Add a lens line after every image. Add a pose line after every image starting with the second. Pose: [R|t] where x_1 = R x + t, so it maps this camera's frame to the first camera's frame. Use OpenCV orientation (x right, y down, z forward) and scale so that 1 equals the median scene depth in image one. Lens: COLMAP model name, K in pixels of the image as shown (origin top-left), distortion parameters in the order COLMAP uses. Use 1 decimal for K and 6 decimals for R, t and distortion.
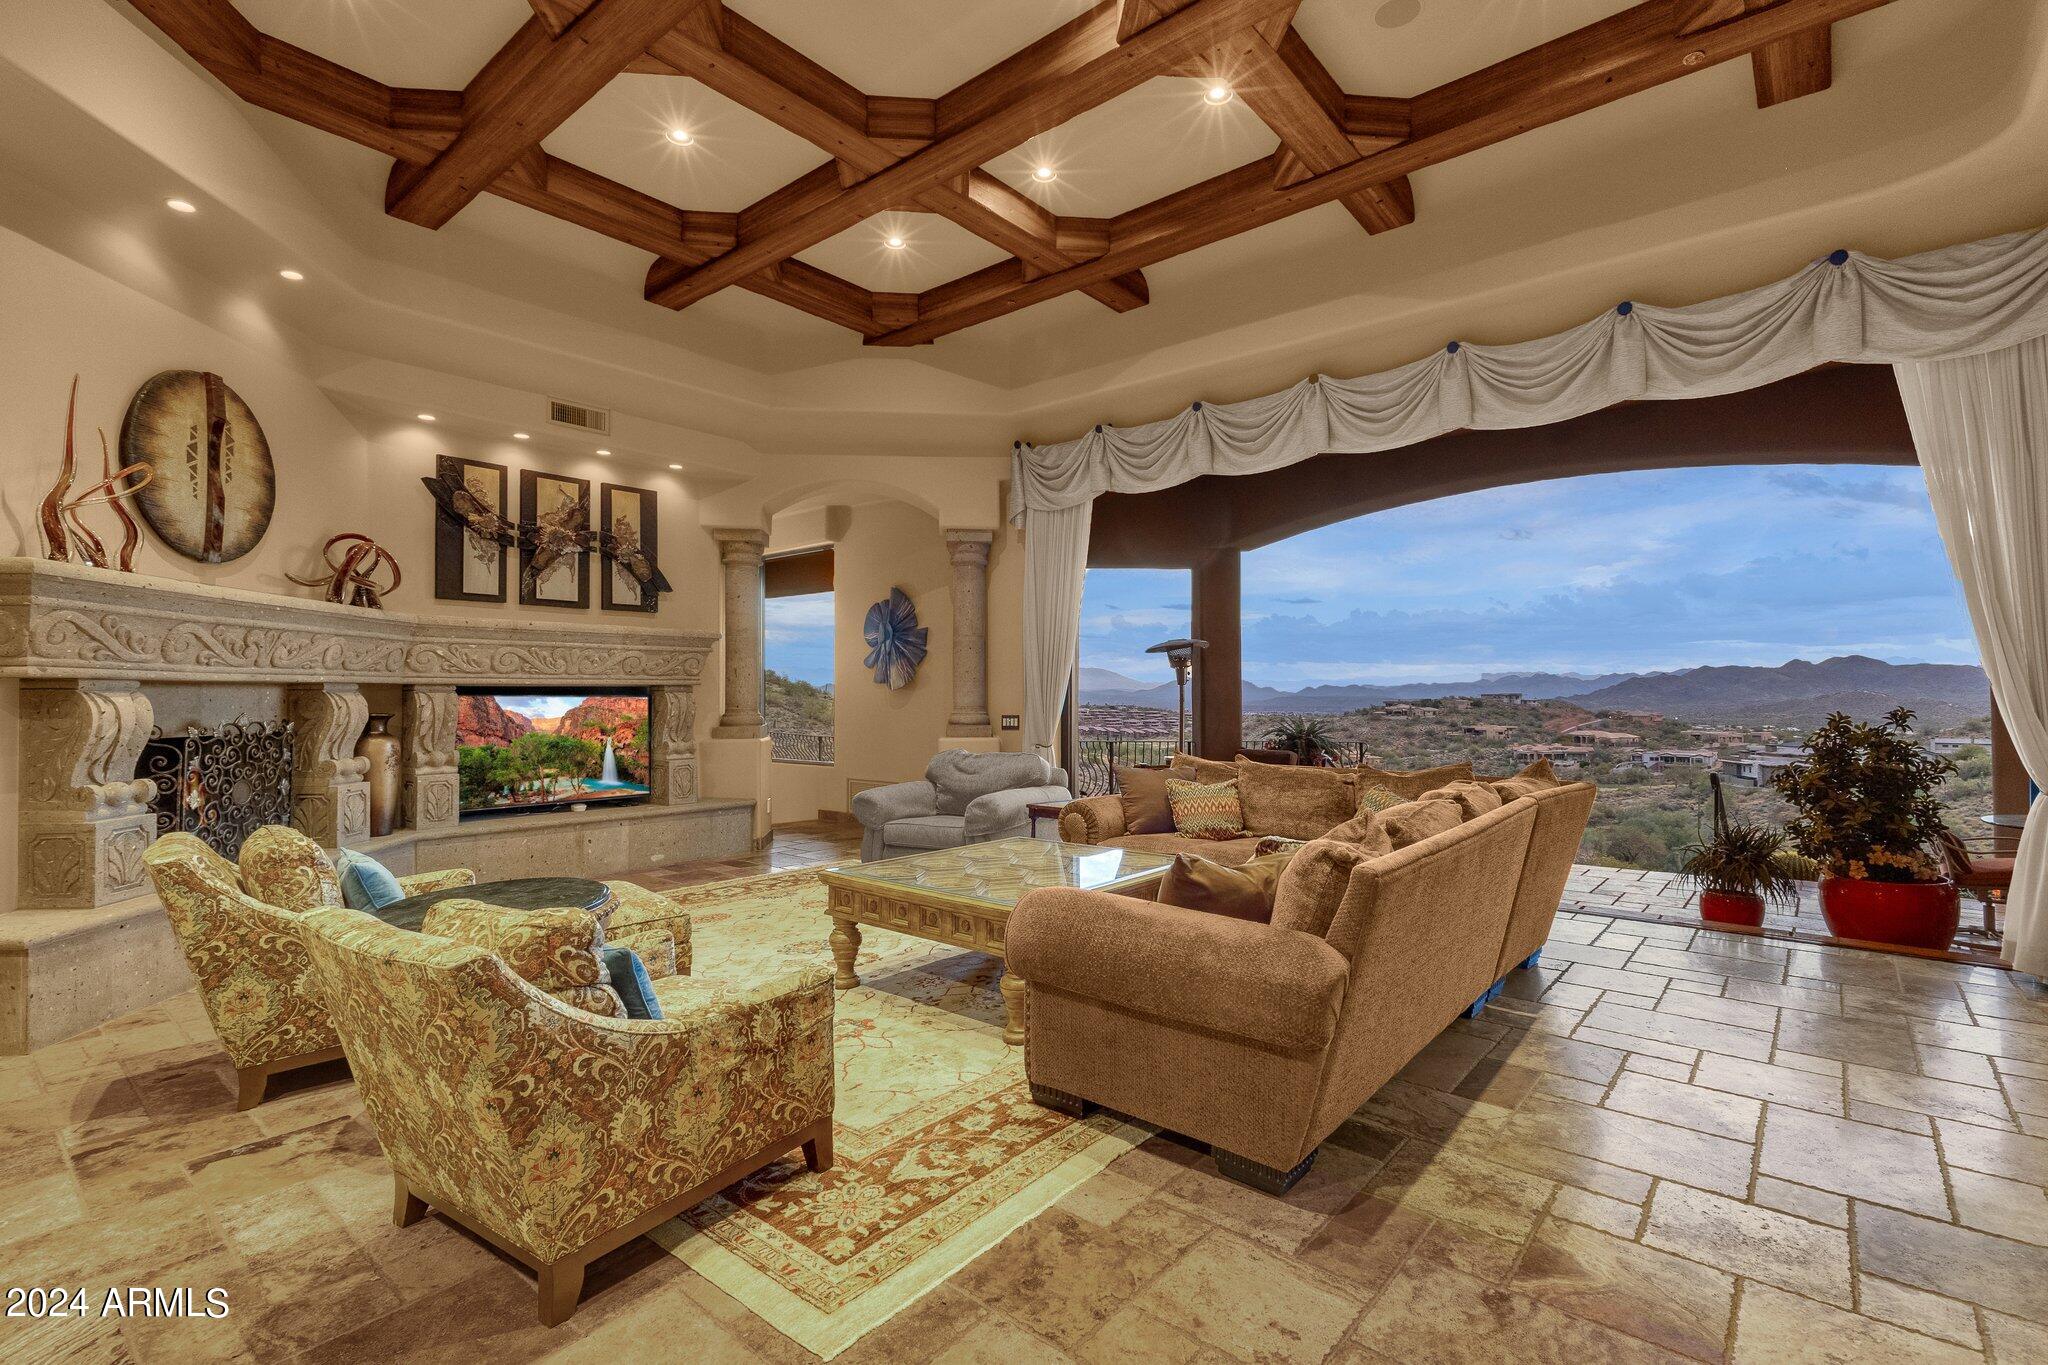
lens RADIAL K [[945.1, 0, 1024.3], [0, 945.1, 677.8], [0, 0, 1]] dist [0.013196, -0.000745]
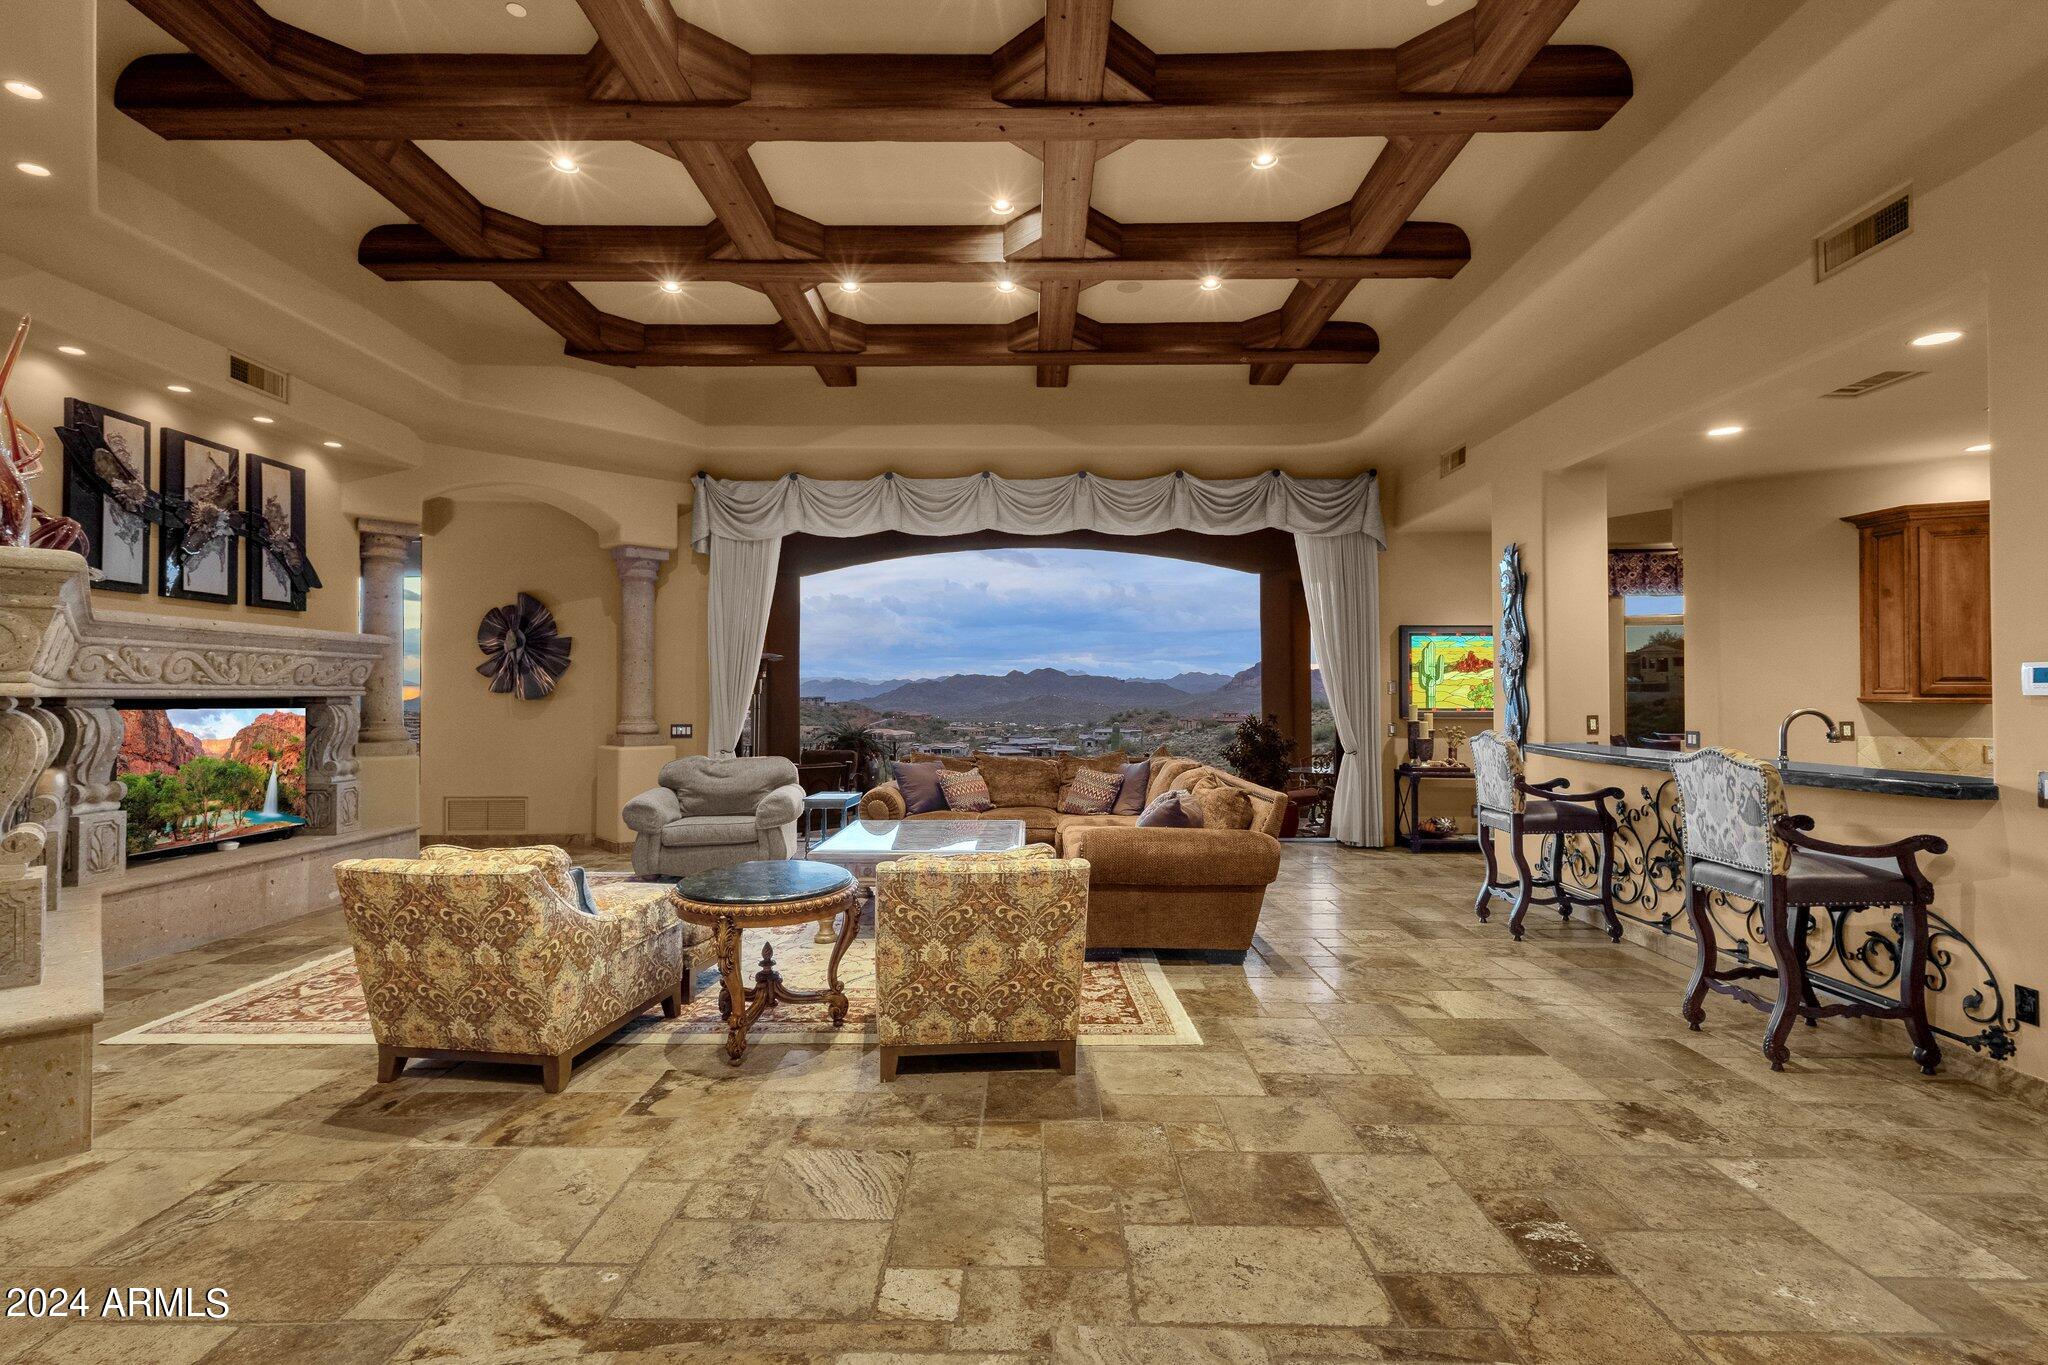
lens RADIAL K [[945.1, 0, 1021.9], [0, 945.1, 680.9], [0, 0, 1]] dist [0.013196, -0.000745]
pose [[0.770774, 0.011851, 0.636999, -0.496061], [-0.011664, 0.999922, -0.004491, -0.011243], [-0.637002, -0.003968, 0.770852, -0.083659]]
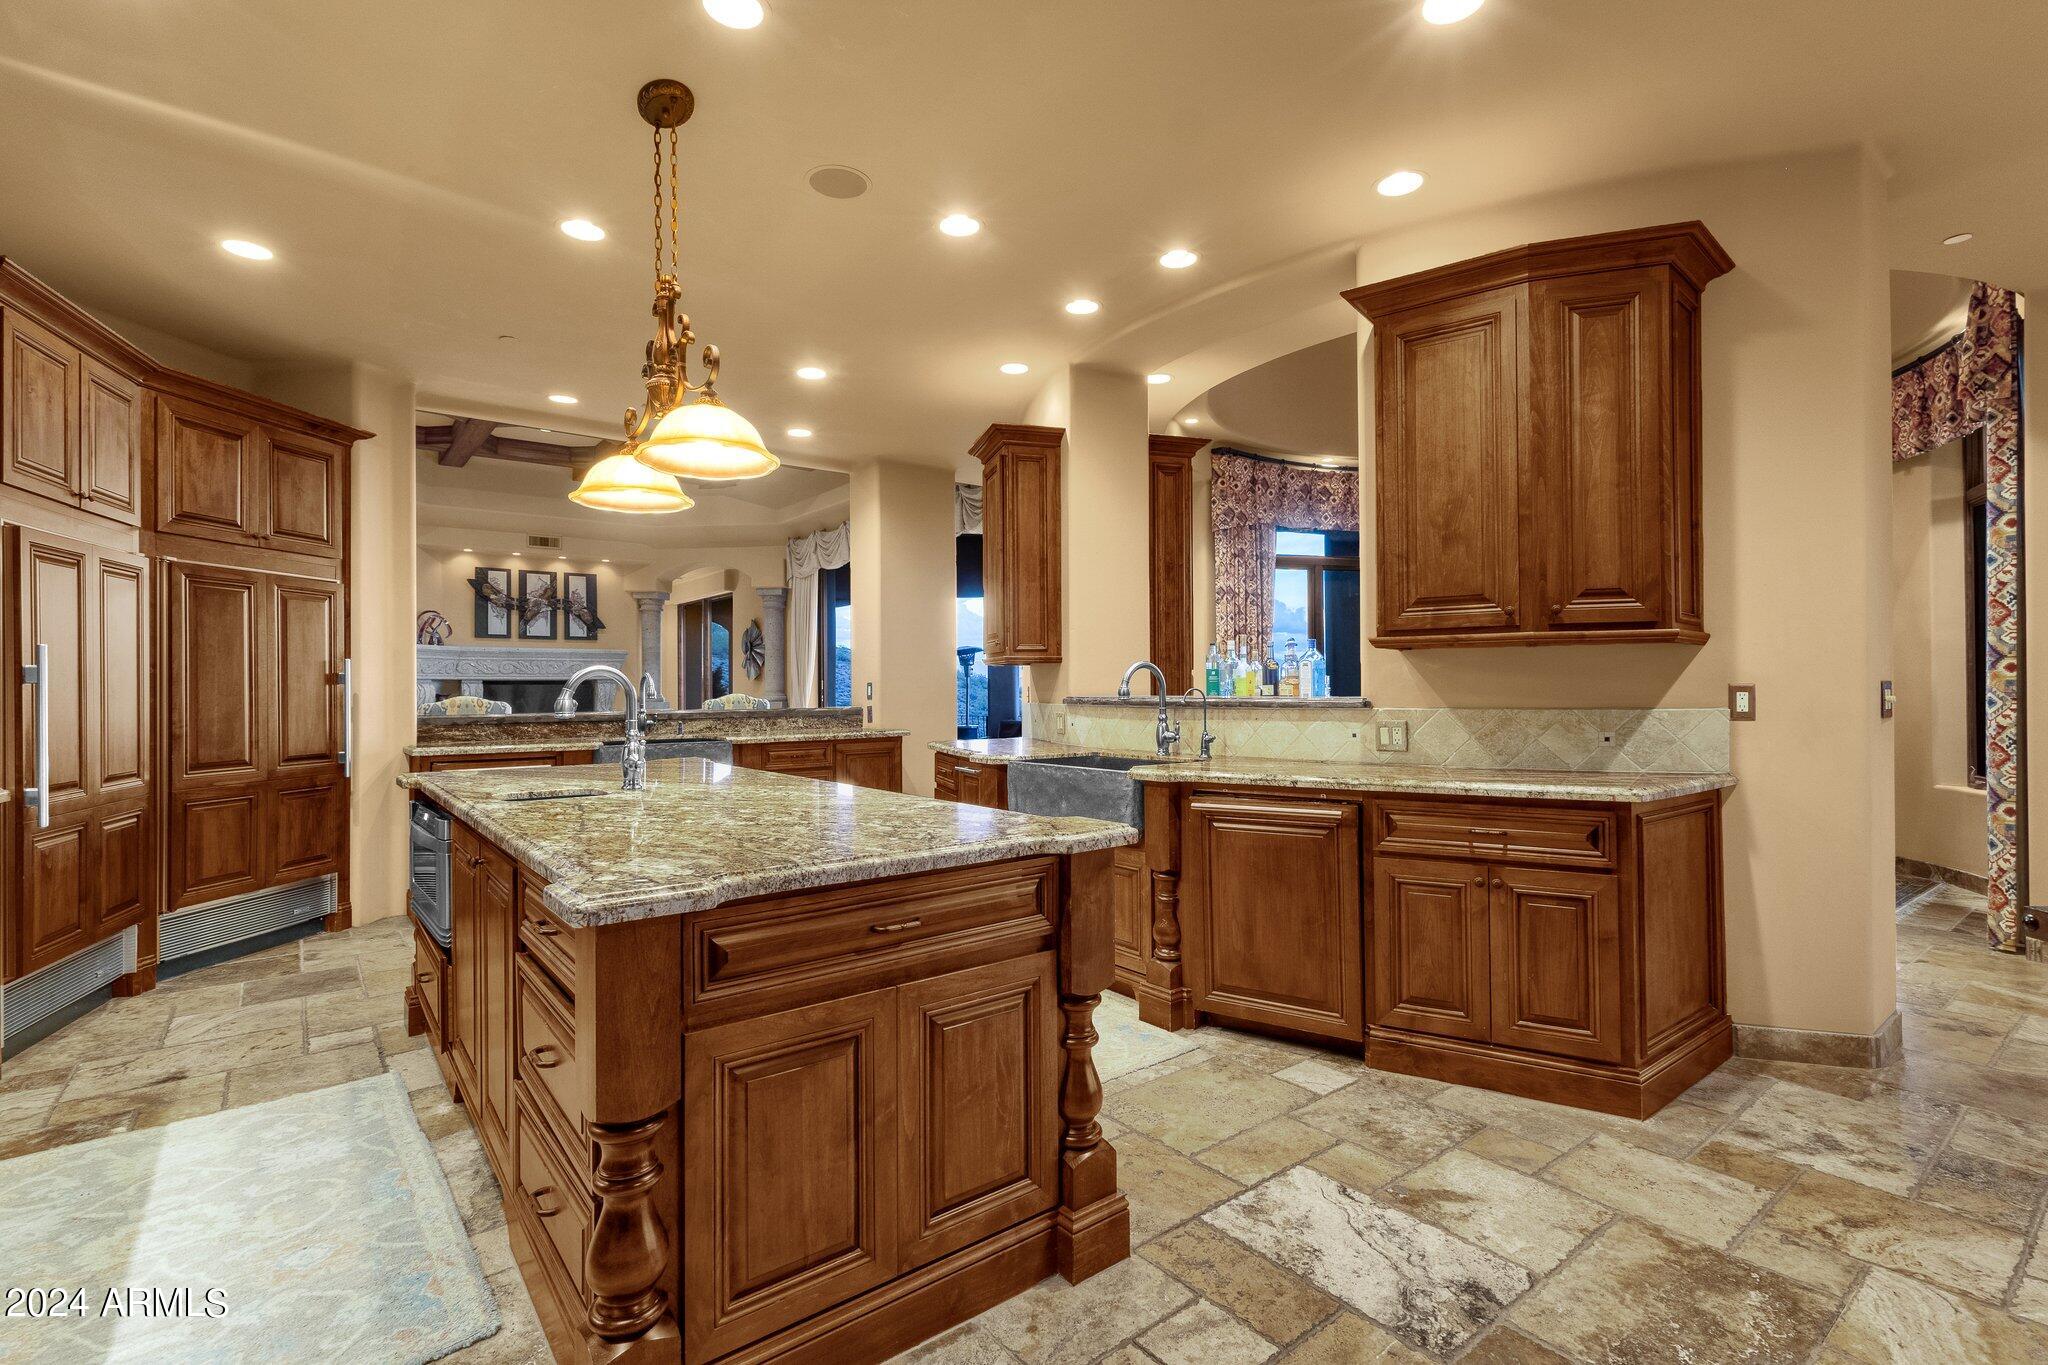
lens RADIAL K [[945.1, 0, 1027.1], [0, 945.1, 676.5], [0, 0, 1]] dist [0.013196, -0.000745]
pose [[0.980989, -0.010846, -0.193762, 0.903984], [0.011798, 0.999923, 0.003761, 0.005806], [0.193706, -0.005975, 0.981041, -0.743414]]
